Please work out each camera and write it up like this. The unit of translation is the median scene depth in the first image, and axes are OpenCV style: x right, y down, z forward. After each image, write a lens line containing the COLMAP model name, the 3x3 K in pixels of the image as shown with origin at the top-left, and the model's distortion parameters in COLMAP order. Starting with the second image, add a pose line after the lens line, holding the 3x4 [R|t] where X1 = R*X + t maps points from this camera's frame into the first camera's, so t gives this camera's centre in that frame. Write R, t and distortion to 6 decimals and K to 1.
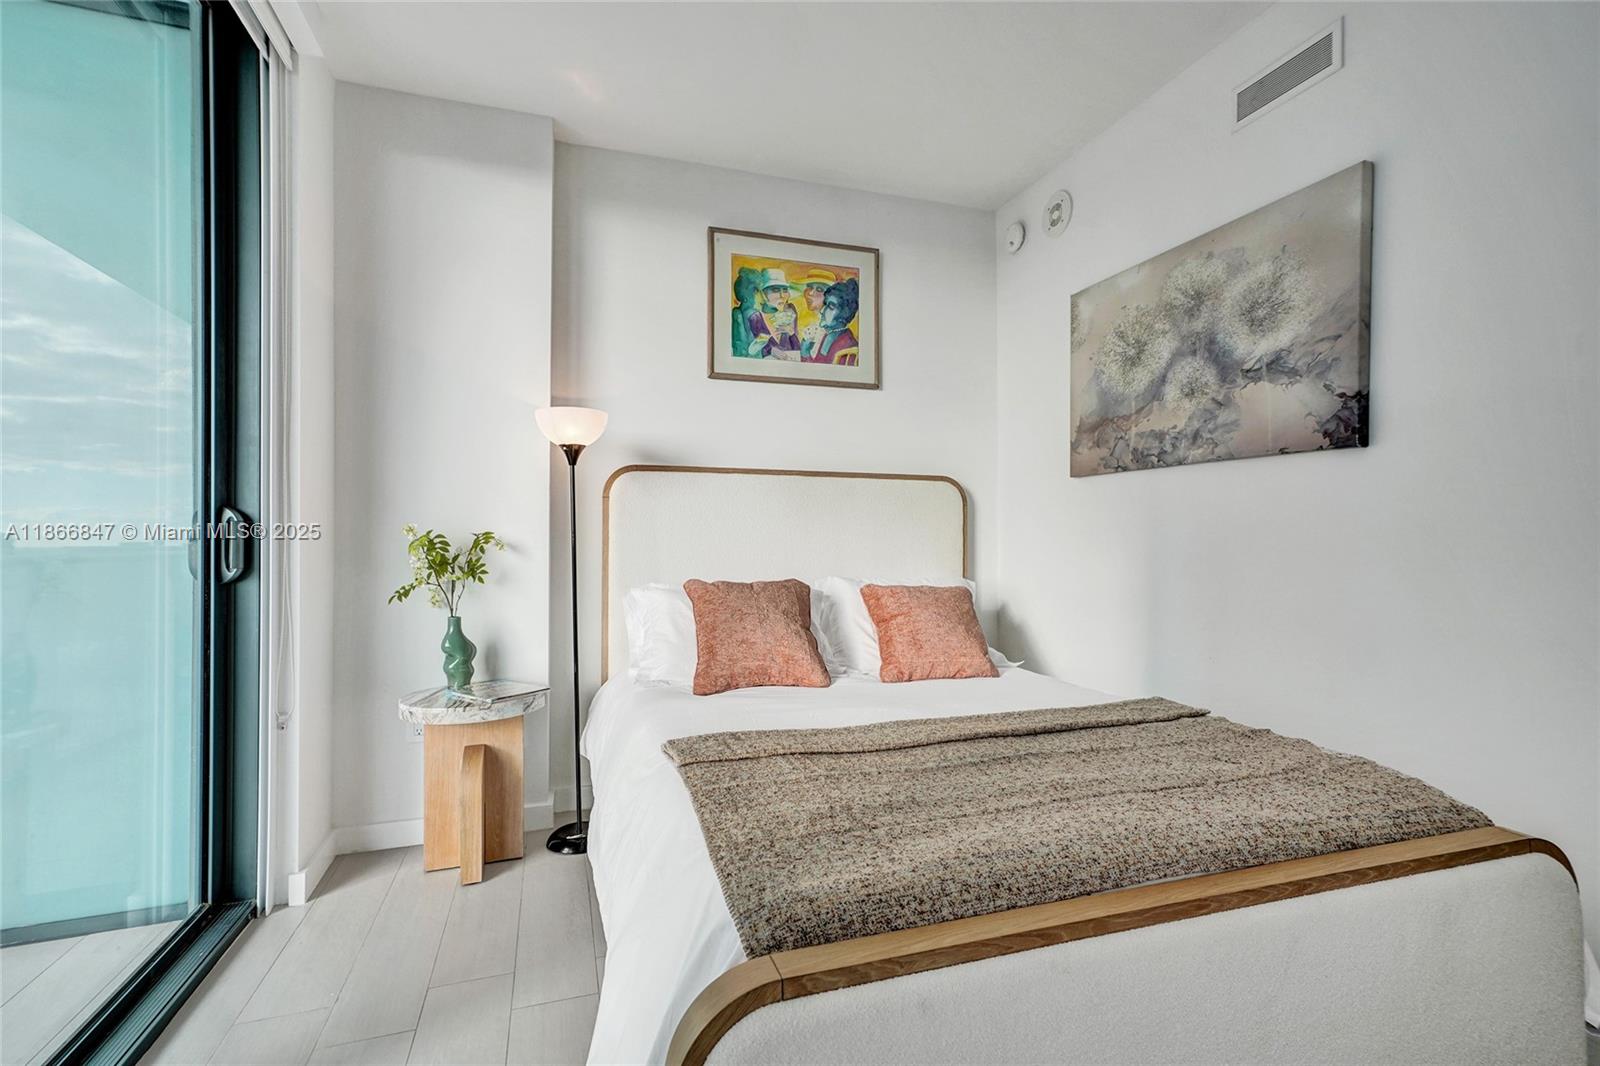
lens RADIAL K [[785.7, 0, 848.1], [0, 785.7, 527.3], [0, 0, 1]] dist [0.013707, 0.005256]
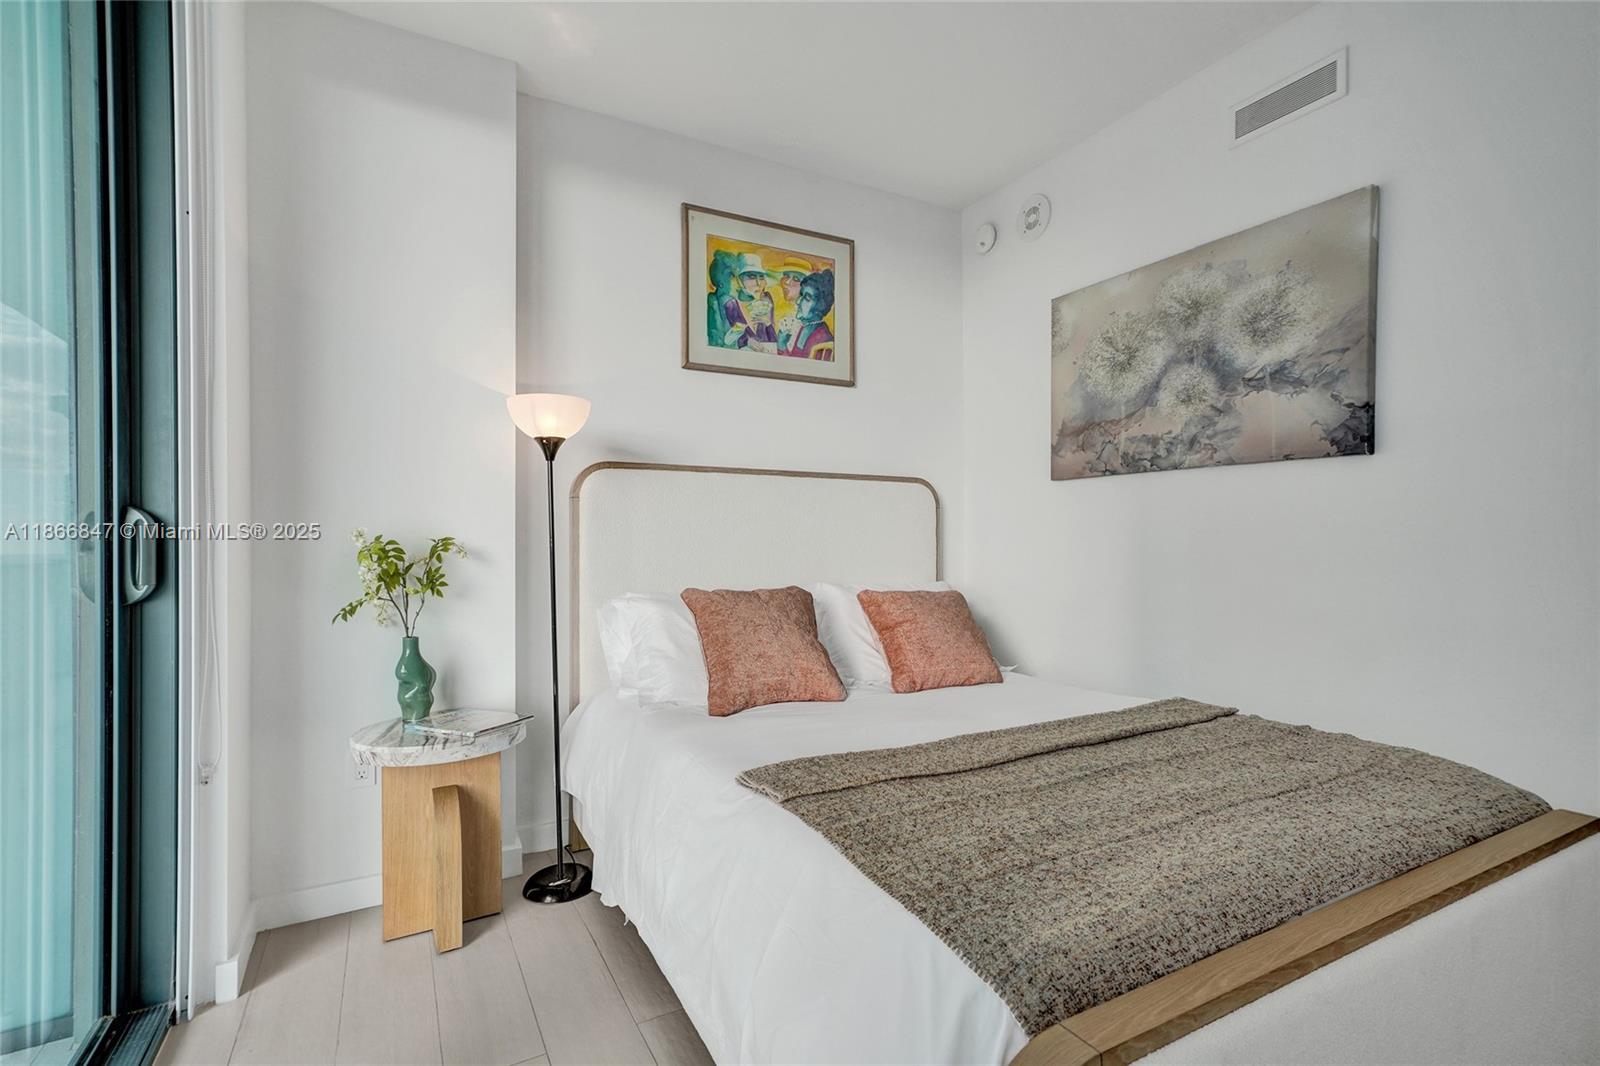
lens RADIAL K [[785.7, 0, 852.2], [0, 785.7, 532.3], [0, 0, 1]] dist [0.013707, 0.005256]
pose [[0.981614, -0.002568, 0.190857, -0.188875], [0.001773, 0.999989, 0.004335, -0.002336], [-0.190866, -0.003917, 0.981608, 0.072138]]
